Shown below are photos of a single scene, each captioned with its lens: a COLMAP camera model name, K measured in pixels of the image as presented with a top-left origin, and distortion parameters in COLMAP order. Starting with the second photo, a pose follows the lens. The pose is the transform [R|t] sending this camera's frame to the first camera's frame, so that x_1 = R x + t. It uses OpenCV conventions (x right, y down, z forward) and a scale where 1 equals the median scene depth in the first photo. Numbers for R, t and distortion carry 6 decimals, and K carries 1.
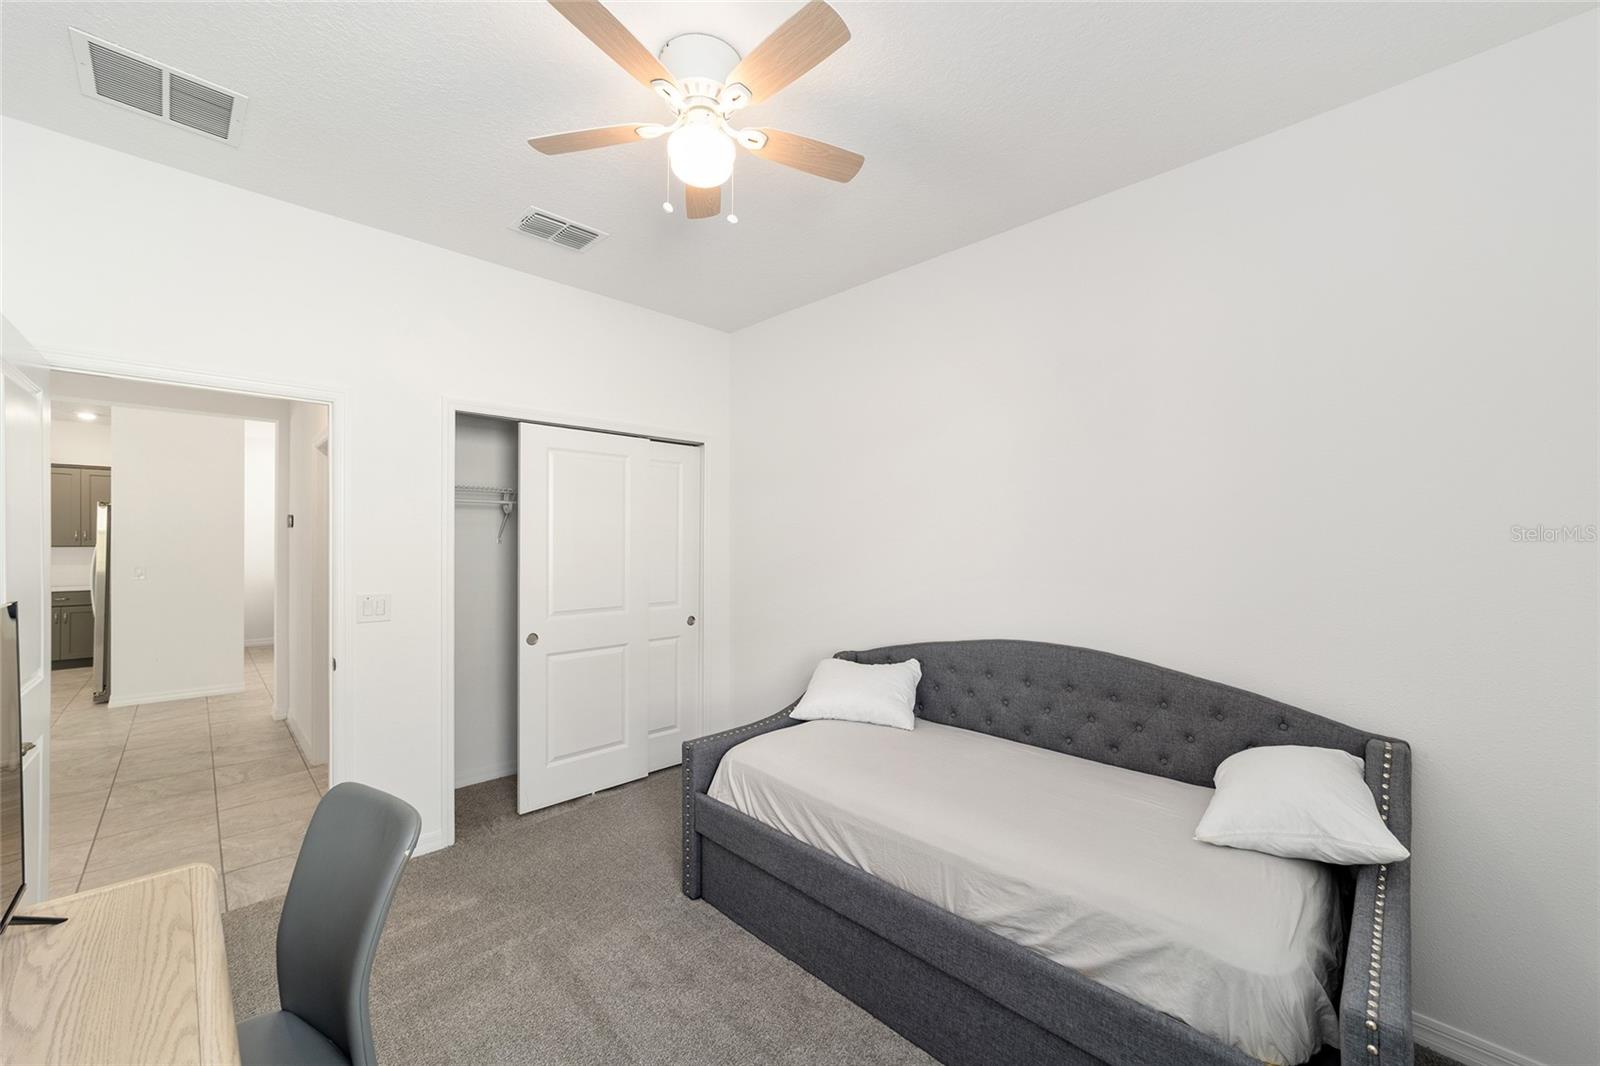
lens RADIAL K [[615.9, 0, 796.7], [0, 615.9, 535.3], [0, 0, 1]] dist [-0.011546, 0.005924]
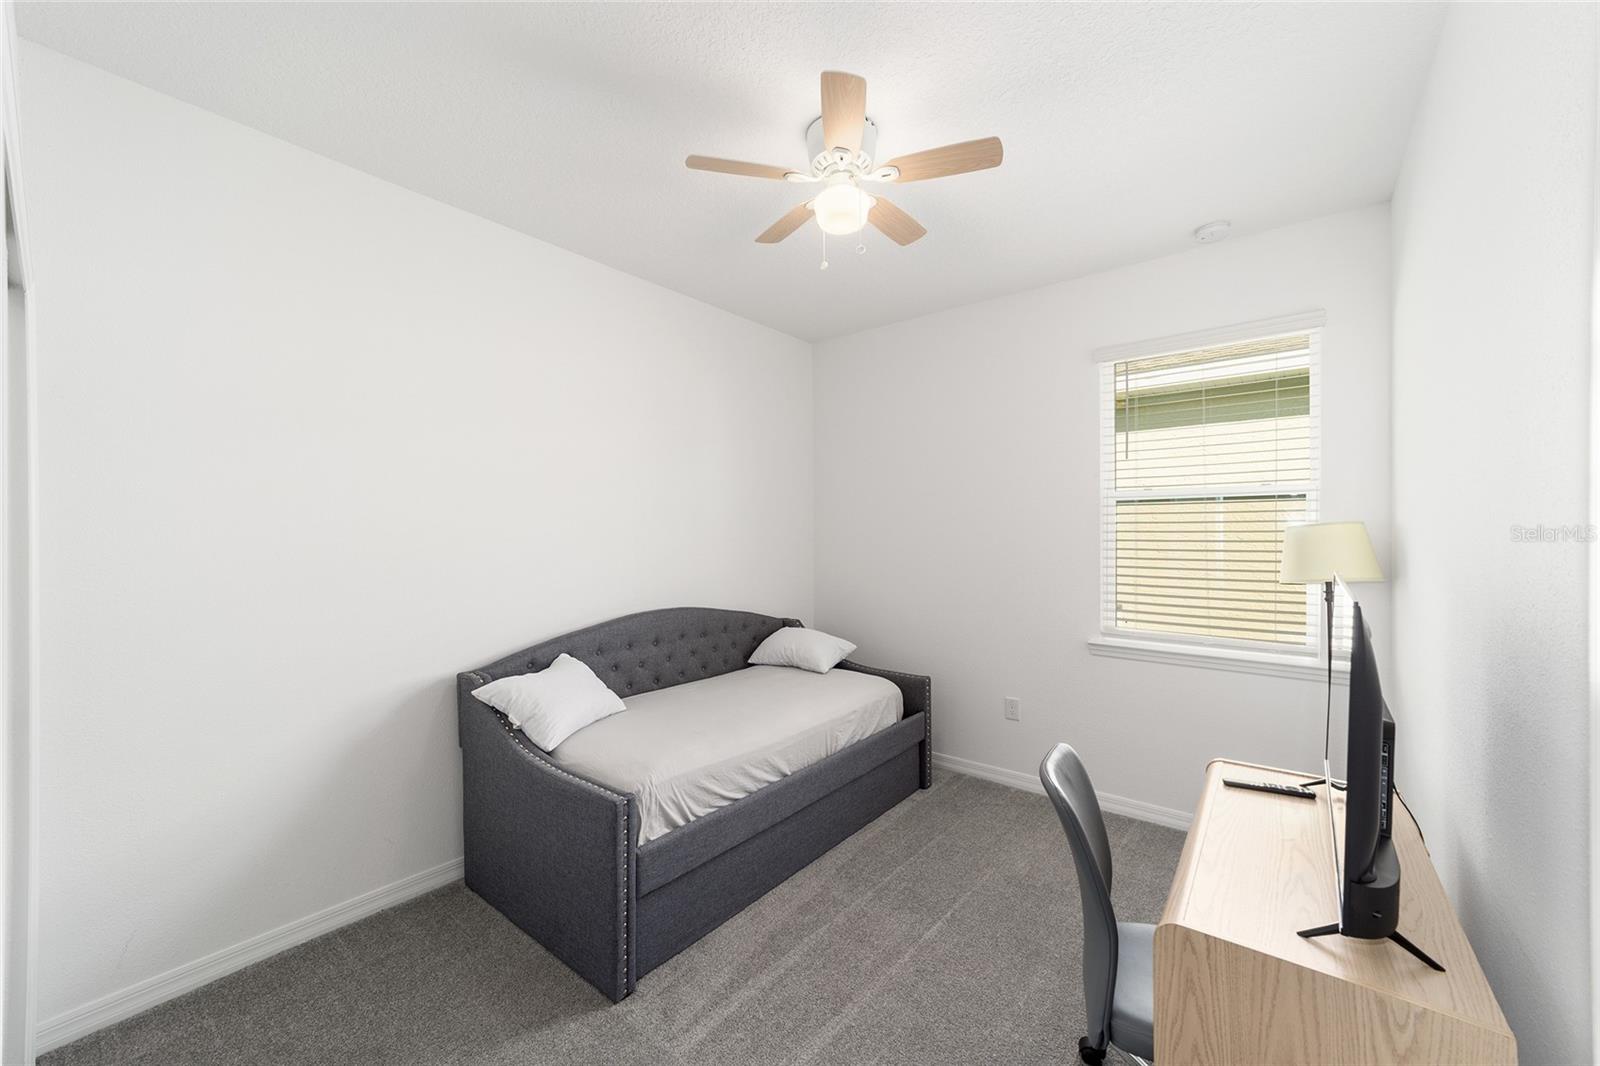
lens RADIAL K [[615.9, 0, 798.2], [0, 615.9, 540.7], [0, 0, 1]] dist [-0.011546, 0.005924]
pose [[-0.110232, -0.010654, 0.993849, -1.106883], [-0.010058, 0.999903, 0.009603, 0.015358], [-0.993855, -0.008938, -0.110329, 1.021048]]
